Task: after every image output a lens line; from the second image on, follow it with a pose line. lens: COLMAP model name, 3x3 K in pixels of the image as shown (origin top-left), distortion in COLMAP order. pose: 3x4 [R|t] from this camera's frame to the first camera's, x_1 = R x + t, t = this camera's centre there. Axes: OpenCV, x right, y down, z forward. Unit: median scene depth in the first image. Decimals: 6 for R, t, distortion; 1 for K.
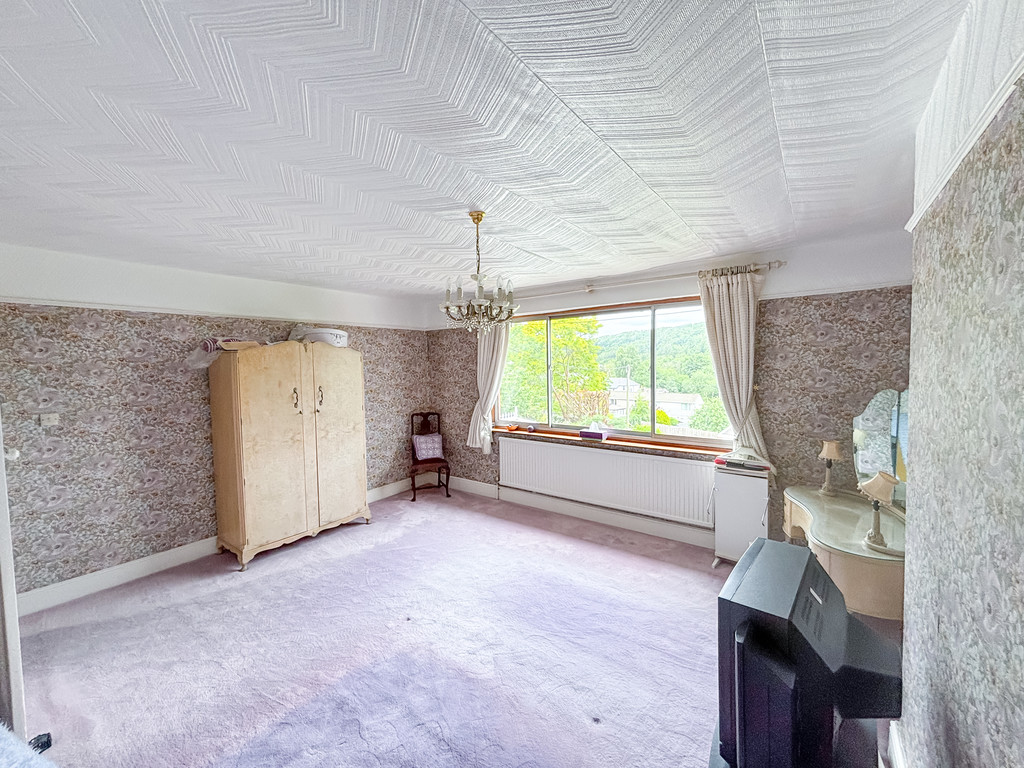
lens RADIAL K [[410.5, 0, 512.0], [0, 410.5, 384.0], [0, 0, 1]] dist [-0.007835, 0.000187]
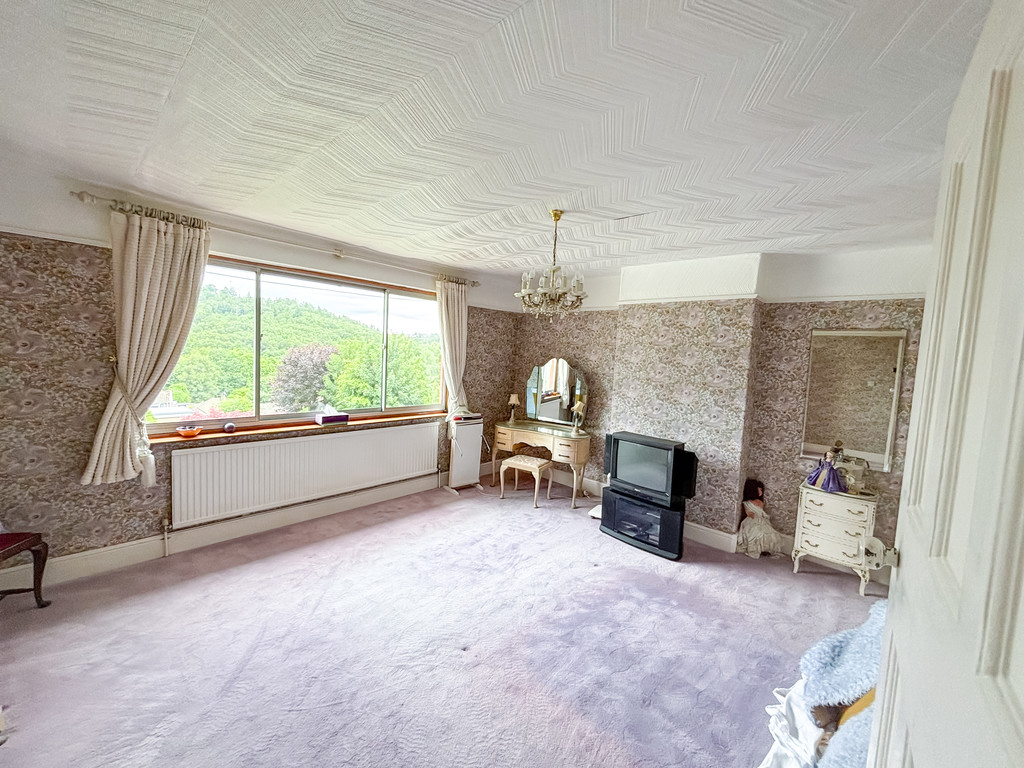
lens RADIAL K [[410.5, 0, 512.0], [0, 410.5, 384.0], [0, 0, 1]] dist [-0.007835, 0.000187]
pose [[0.092179, -0.053912, 0.994282, -0.593022], [-0.010759, 0.998421, 0.055134, -0.004590], [-0.995684, -0.015779, 0.091453, 0.483316]]
